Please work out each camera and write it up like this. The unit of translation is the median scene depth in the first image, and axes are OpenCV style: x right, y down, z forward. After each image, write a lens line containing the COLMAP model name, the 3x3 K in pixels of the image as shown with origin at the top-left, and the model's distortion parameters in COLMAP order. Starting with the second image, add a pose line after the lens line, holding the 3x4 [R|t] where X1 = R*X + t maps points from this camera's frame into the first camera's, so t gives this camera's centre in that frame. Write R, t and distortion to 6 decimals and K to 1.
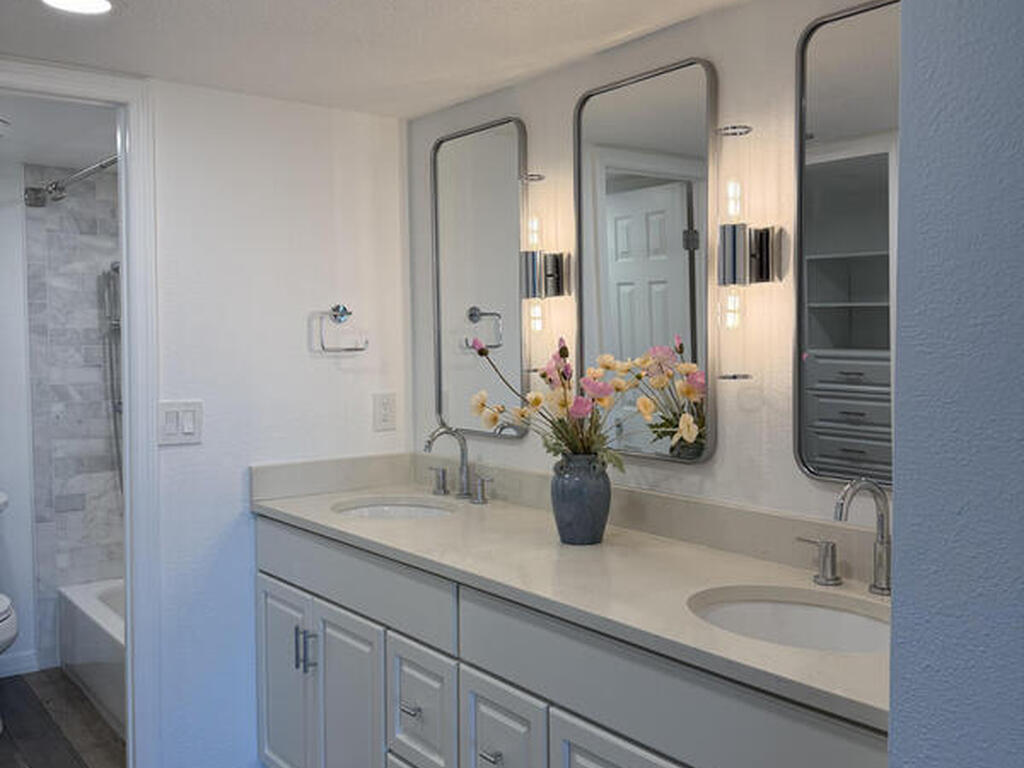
lens RADIAL K [[961.9, 0, 507.1], [0, 961.9, 382.7], [0, 0, 1]] dist [0.217111, -0.497320]
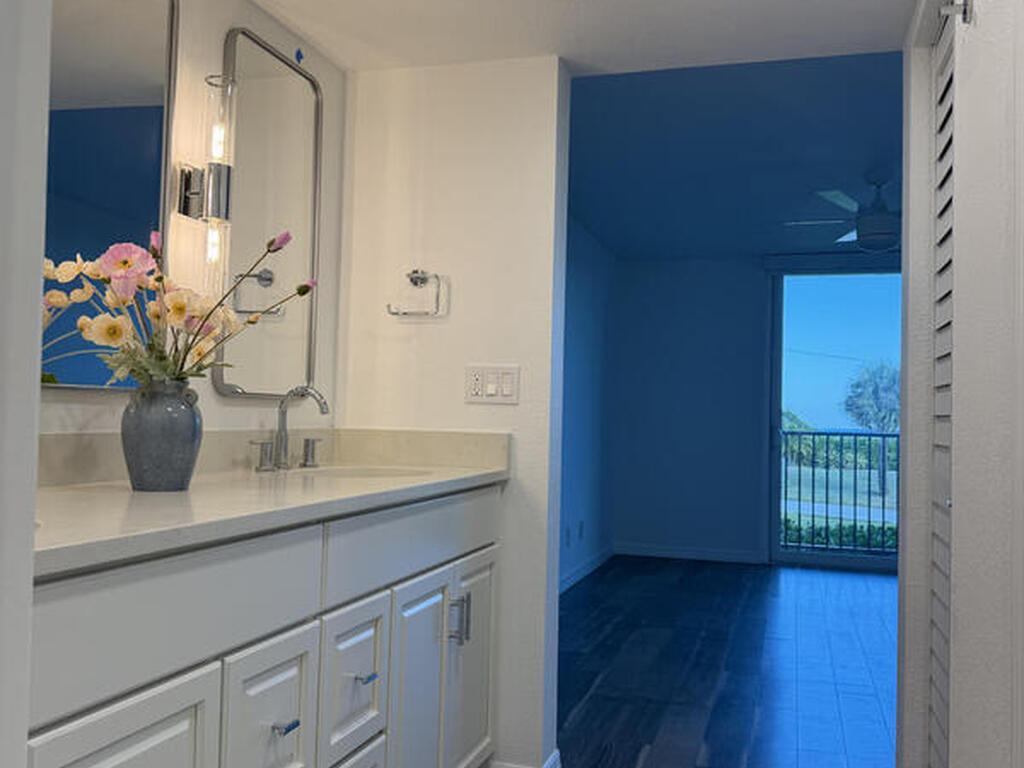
lens RADIAL K [[961.9, 0, 507.1], [0, 961.9, 382.7], [0, 0, 1]] dist [0.217111, -0.497320]
pose [[-0.590830, 0.020977, 0.806523, -1.063729], [0.017409, 0.999761, -0.013250, 0.127285], [-0.806608, 0.006212, -0.591054, 1.756581]]
